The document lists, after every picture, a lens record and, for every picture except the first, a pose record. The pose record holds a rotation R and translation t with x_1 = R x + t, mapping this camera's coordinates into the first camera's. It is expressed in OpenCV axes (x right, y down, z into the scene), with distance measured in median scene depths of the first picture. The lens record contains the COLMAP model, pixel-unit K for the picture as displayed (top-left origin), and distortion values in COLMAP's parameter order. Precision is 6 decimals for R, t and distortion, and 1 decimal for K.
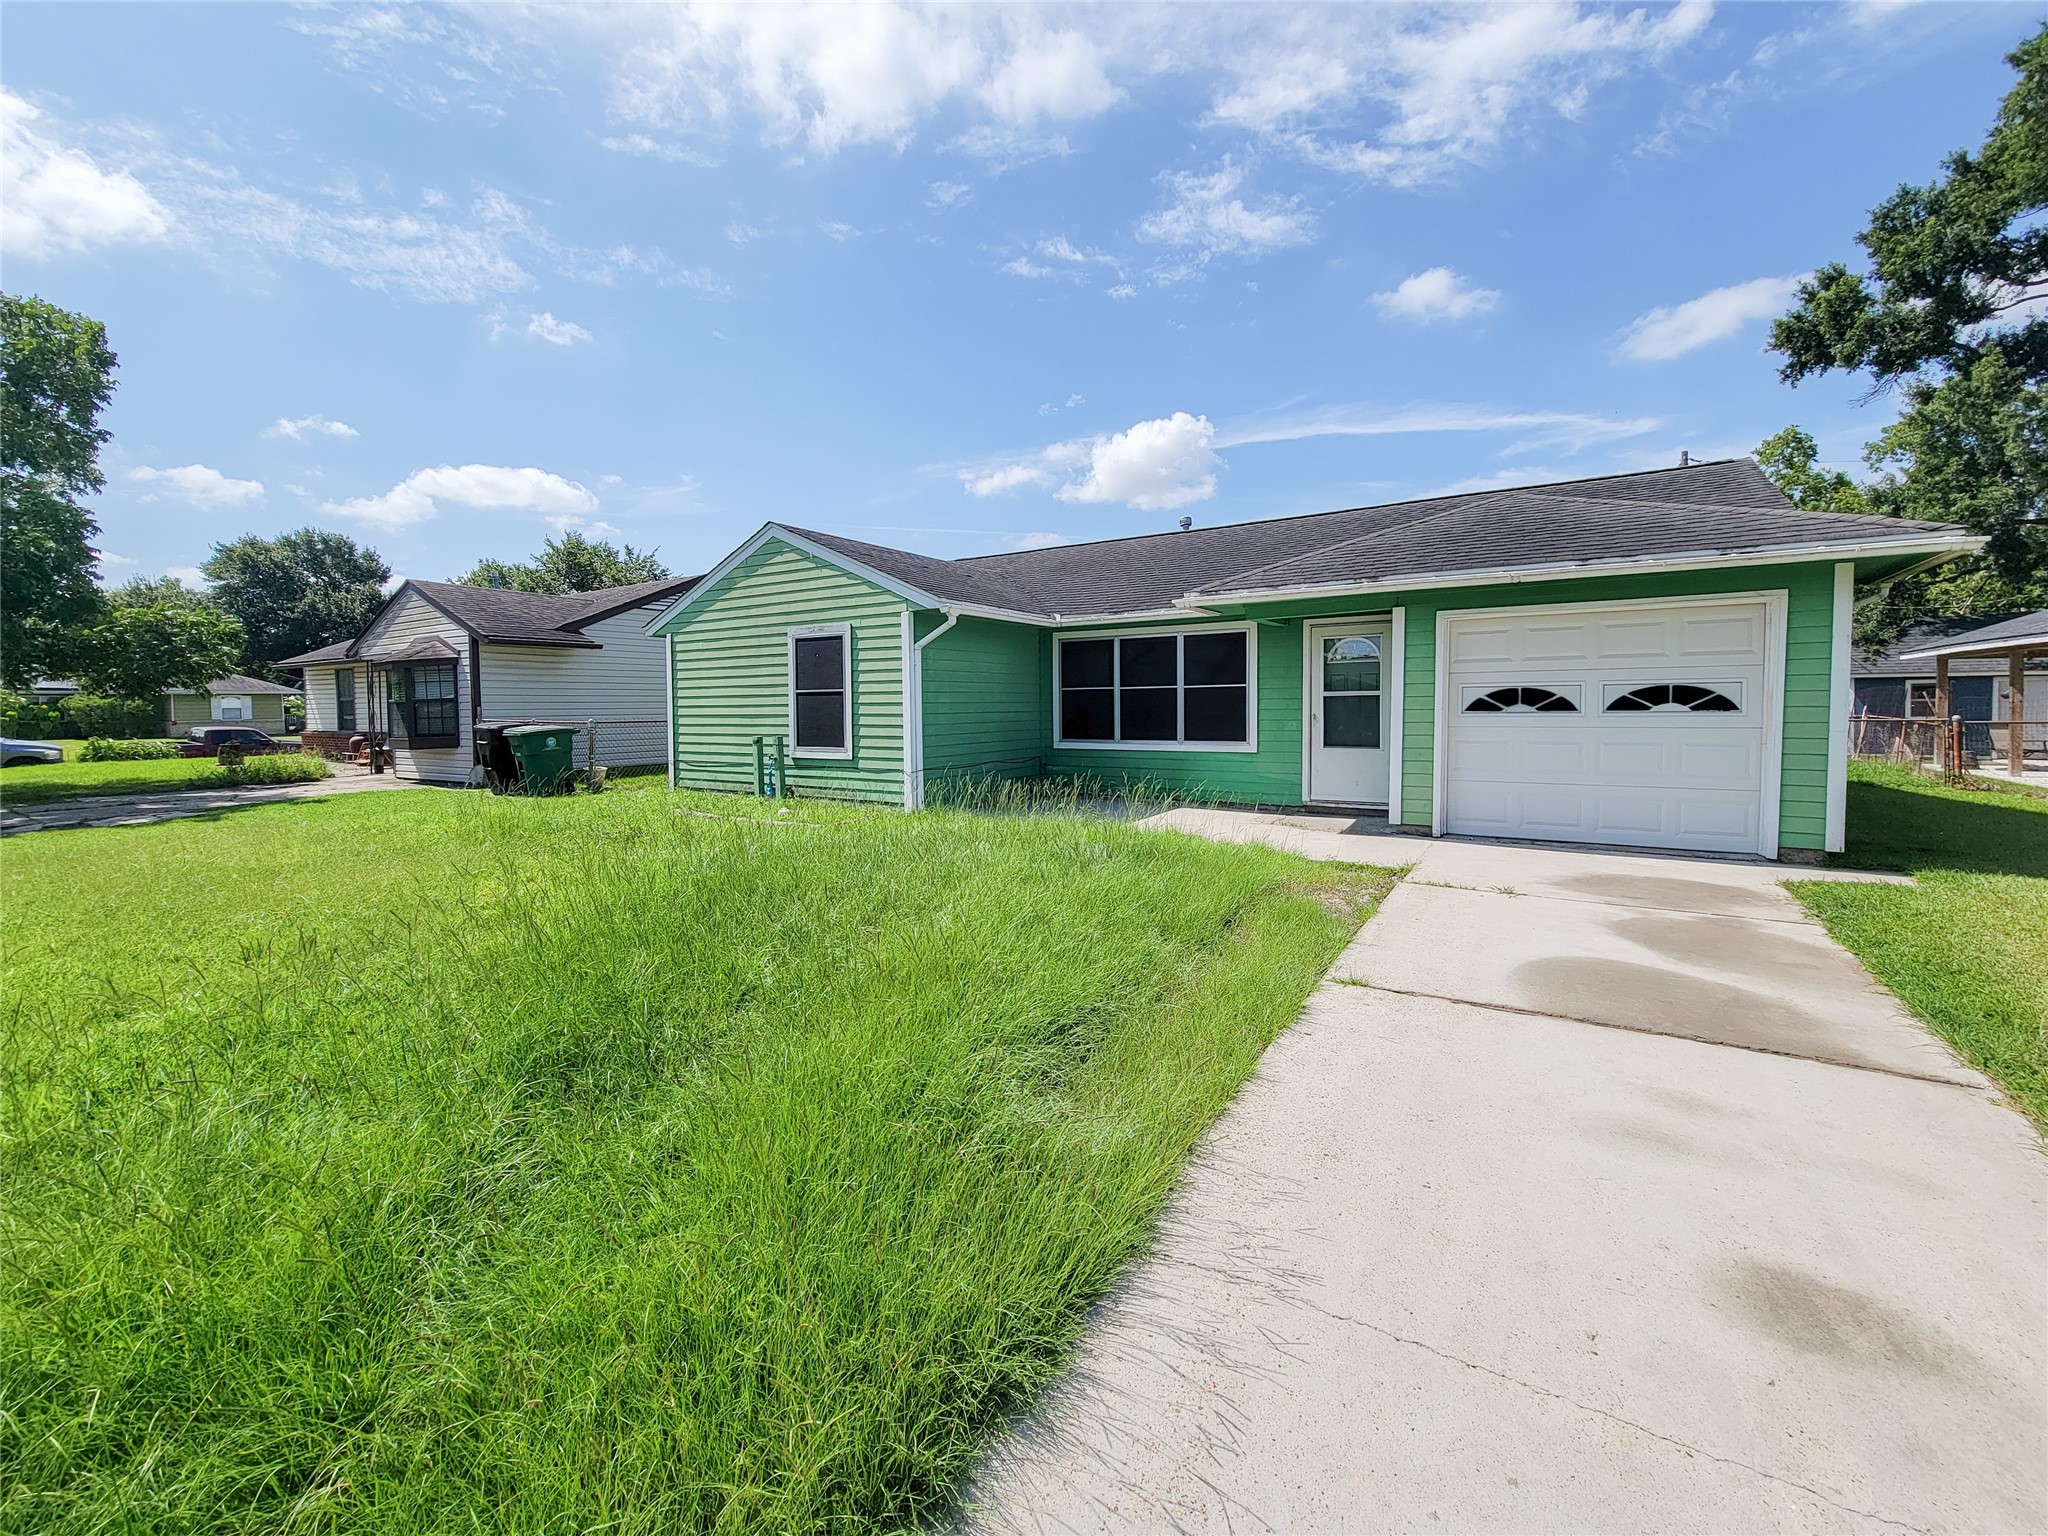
lens RADIAL K [[861.1, 0, 1002.1], [0, 861.1, 775.5], [0, 0, 1]] dist [0.004502, -0.003535]
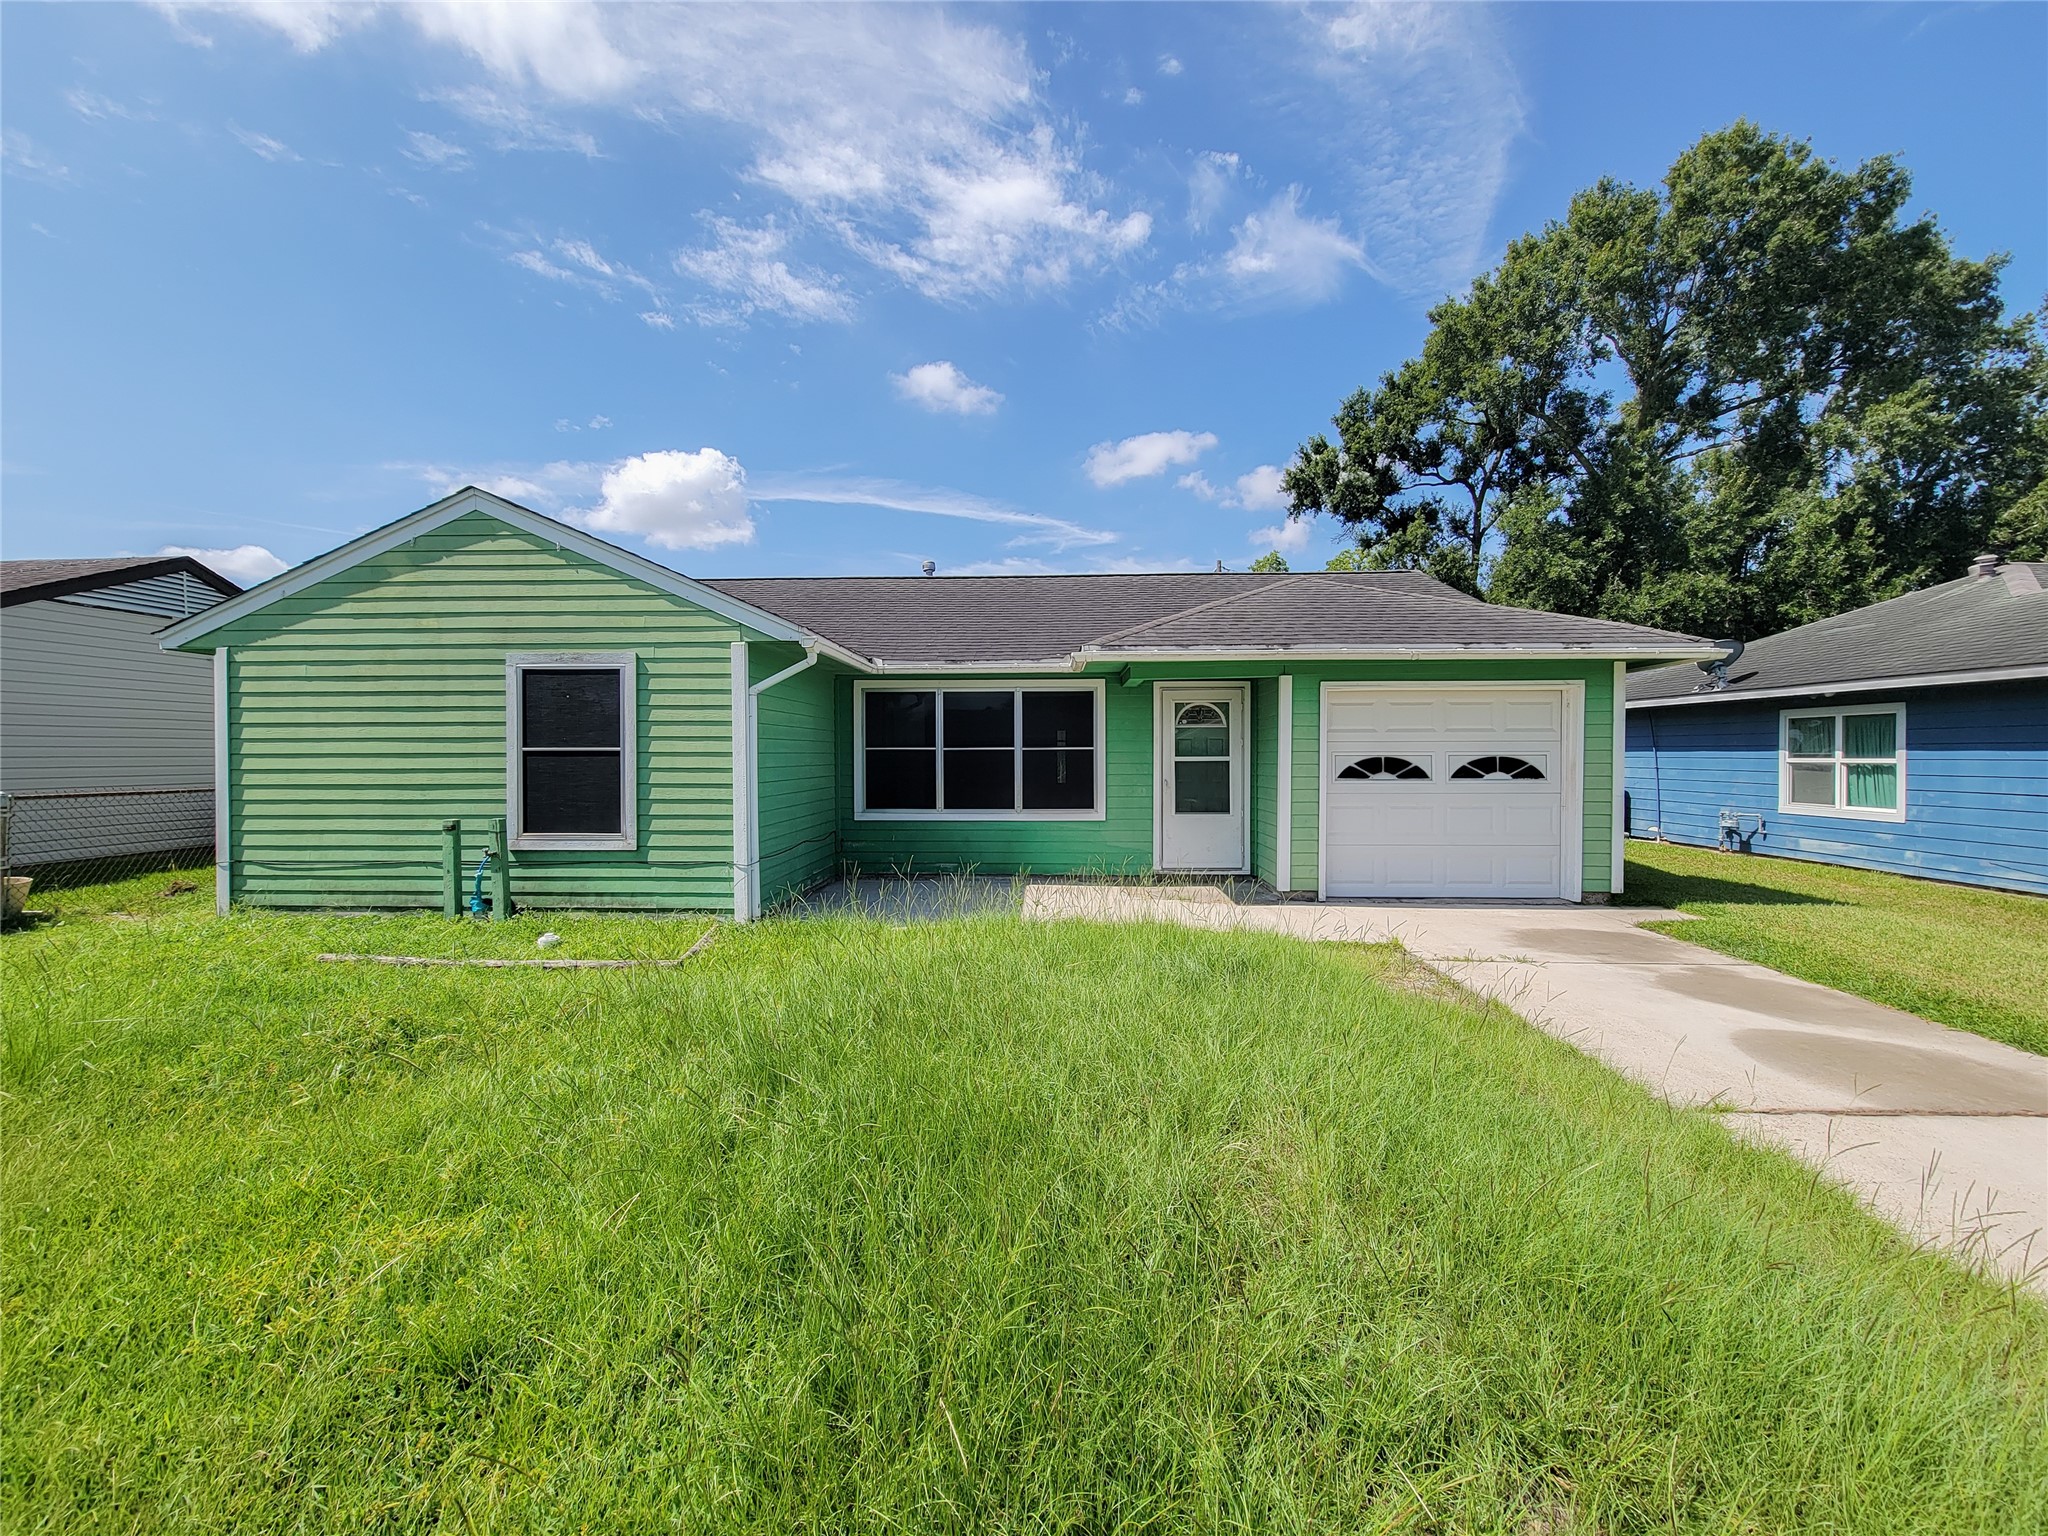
lens RADIAL K [[861.1, 0, 1030.6], [0, 861.1, 785.0], [0, 0, 1]] dist [0.004502, -0.003535]
pose [[0.853360, -0.010336, 0.521220, -0.158819], [0.035956, 0.998590, -0.039065, -0.019428], [-0.520081, 0.052078, 0.852528, 0.152049]]
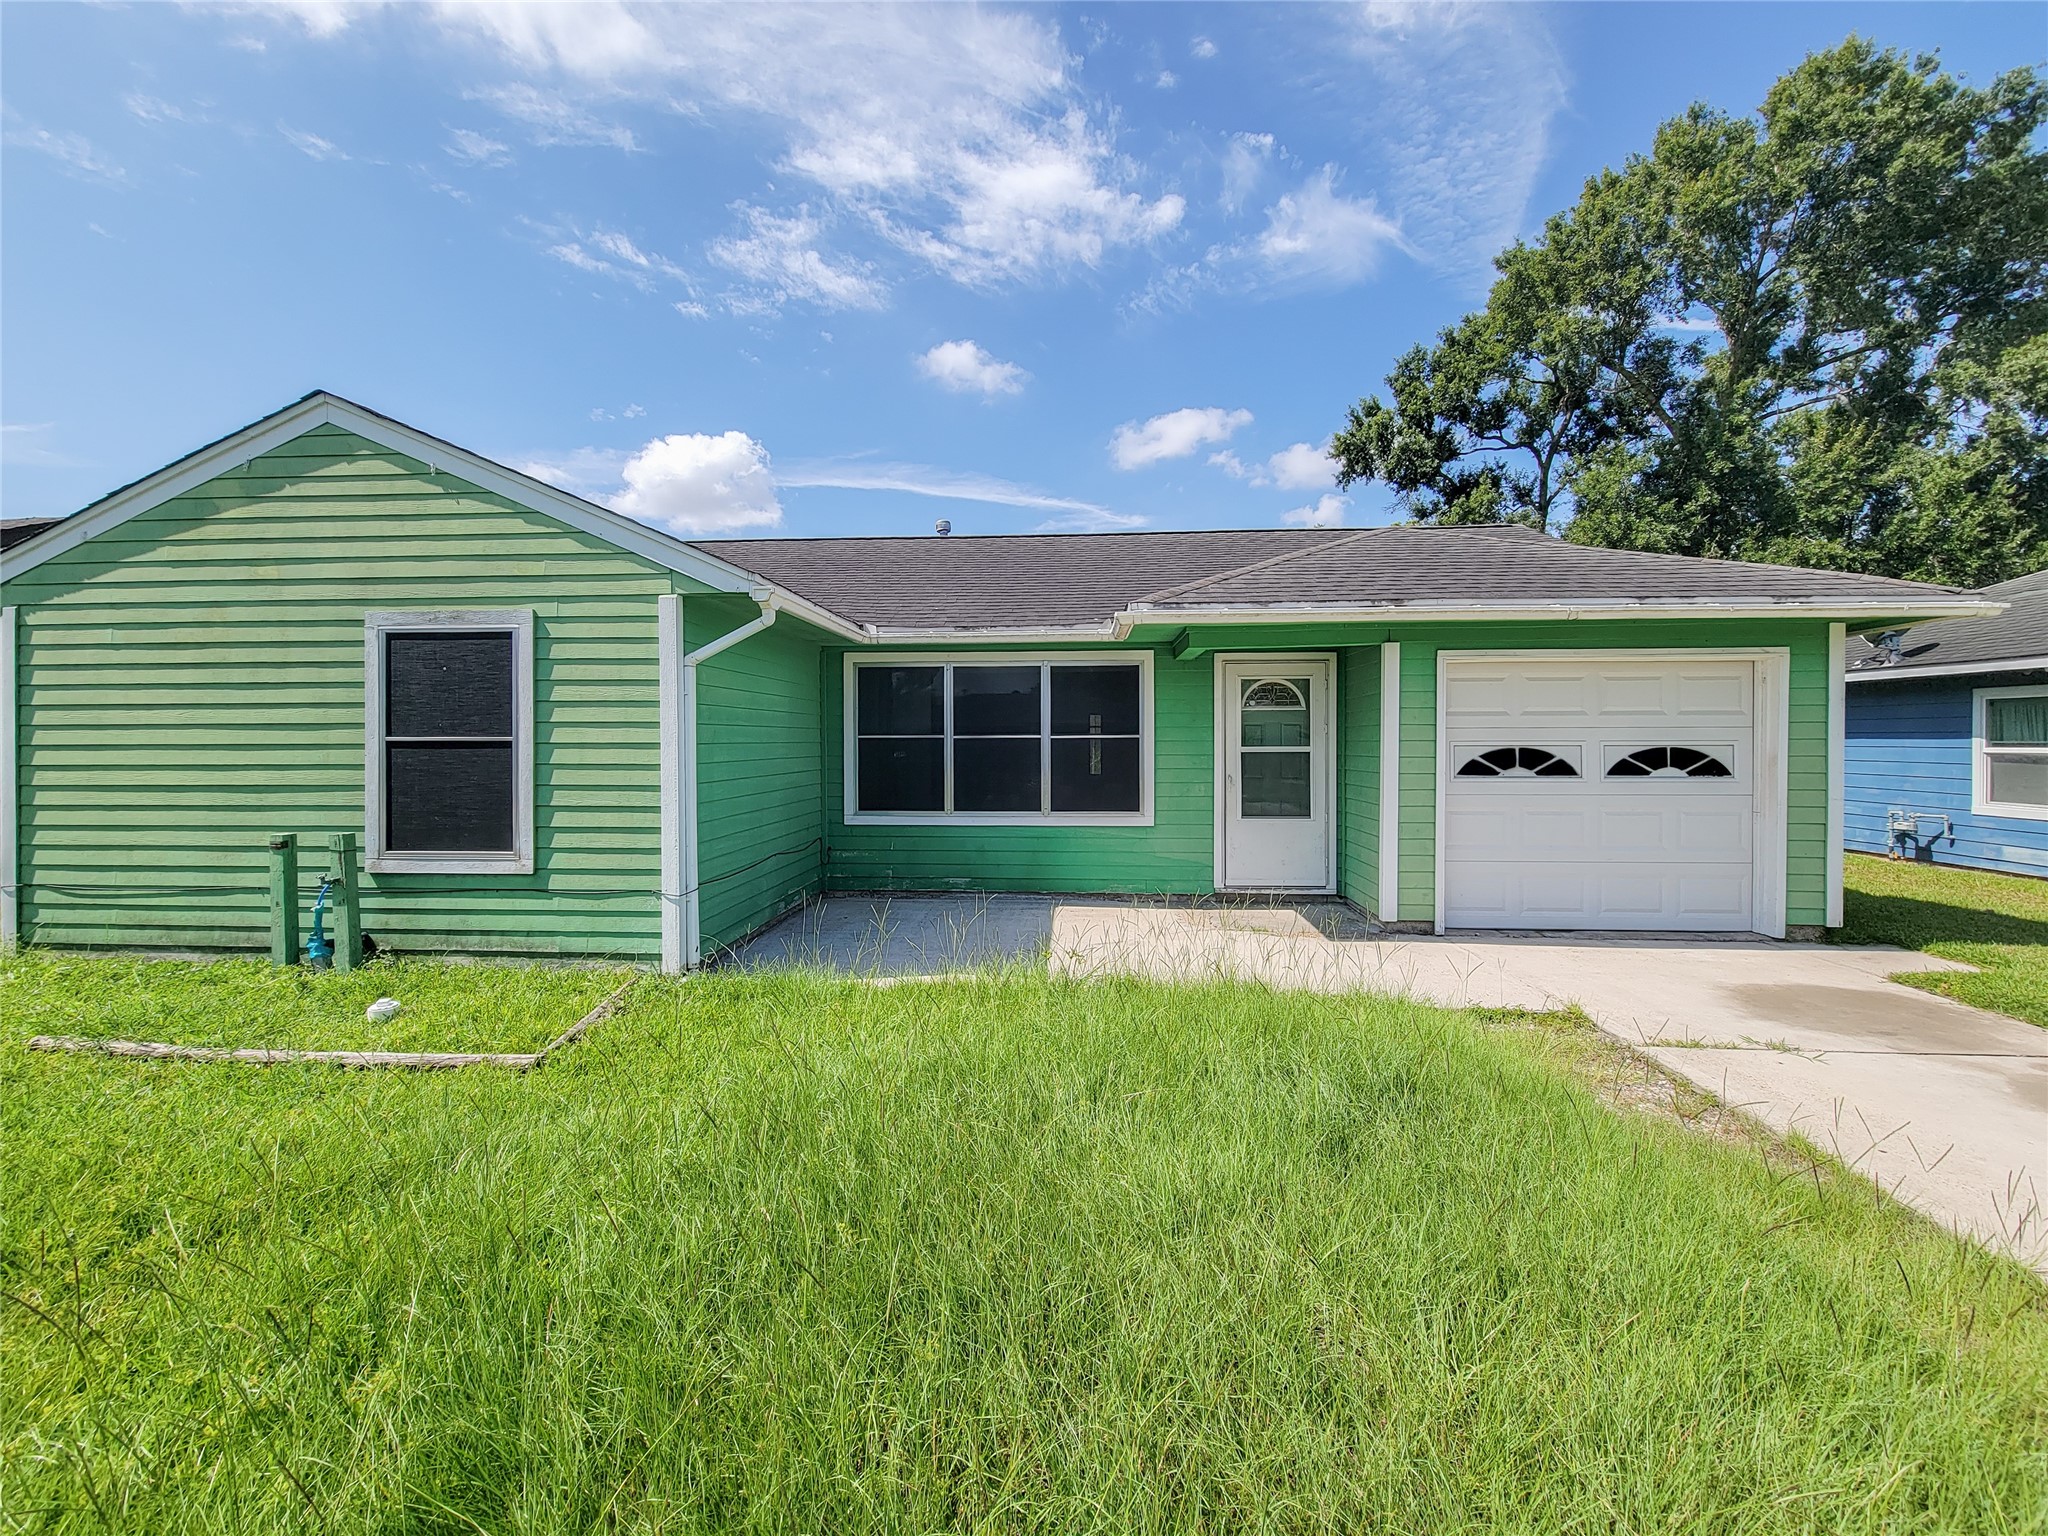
lens RADIAL K [[861.1, 0, 1037.2], [0, 861.1, 758.0], [0, 0, 1]] dist [0.004502, -0.003535]
pose [[0.867860, -0.002603, 0.496803, -0.101614], [0.033744, 0.997986, -0.053718, -0.029940], [-0.495662, 0.063383, 0.866199, 0.245021]]
